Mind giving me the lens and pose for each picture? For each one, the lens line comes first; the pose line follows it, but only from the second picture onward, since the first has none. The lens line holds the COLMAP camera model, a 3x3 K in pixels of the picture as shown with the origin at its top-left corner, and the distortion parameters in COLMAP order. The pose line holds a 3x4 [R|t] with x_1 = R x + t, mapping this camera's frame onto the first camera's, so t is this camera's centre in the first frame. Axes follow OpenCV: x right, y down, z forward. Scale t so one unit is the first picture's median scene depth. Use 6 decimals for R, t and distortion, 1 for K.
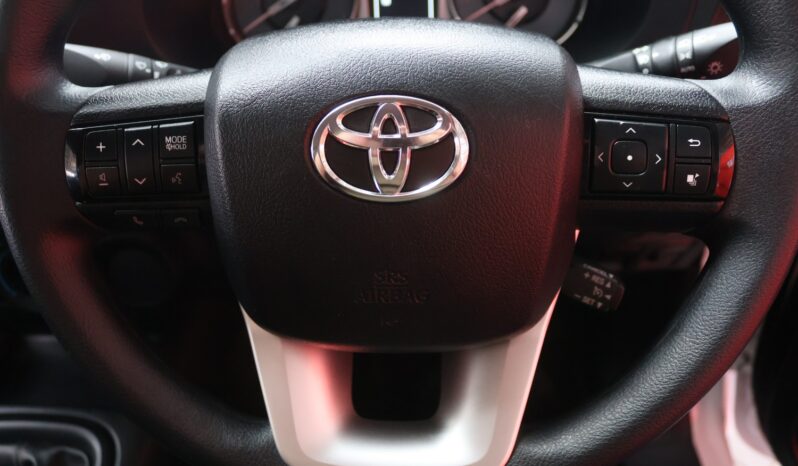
lens RADIAL K [[648.5, 0, 399.0], [0, 648.5, 233.0], [0, 0, 1]] dist [-0.099780, -0.000496]
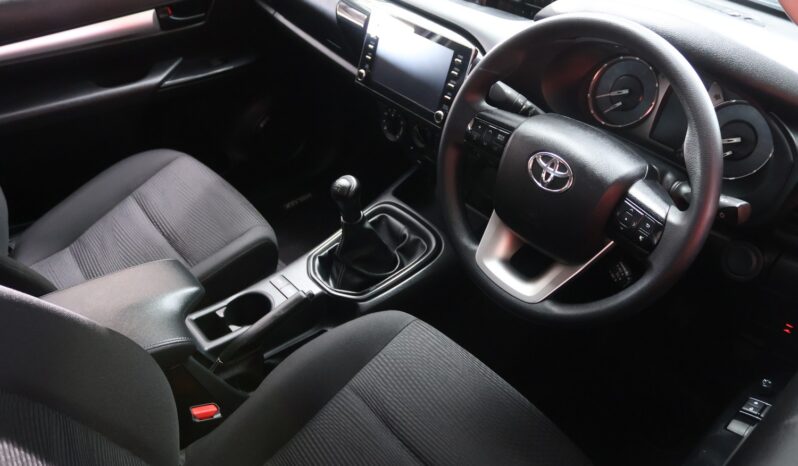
lens RADIAL K [[665.8, 0, 399.0], [0, 665.8, 233.0], [0, 0, 1]] dist [0.009017, 0.000515]
pose [[0.660288, 0.514458, -0.547132, 1.201029], [-0.485730, 0.848176, 0.211338, -0.184373], [0.572789, 0.126214, 0.809928, -1.626569]]
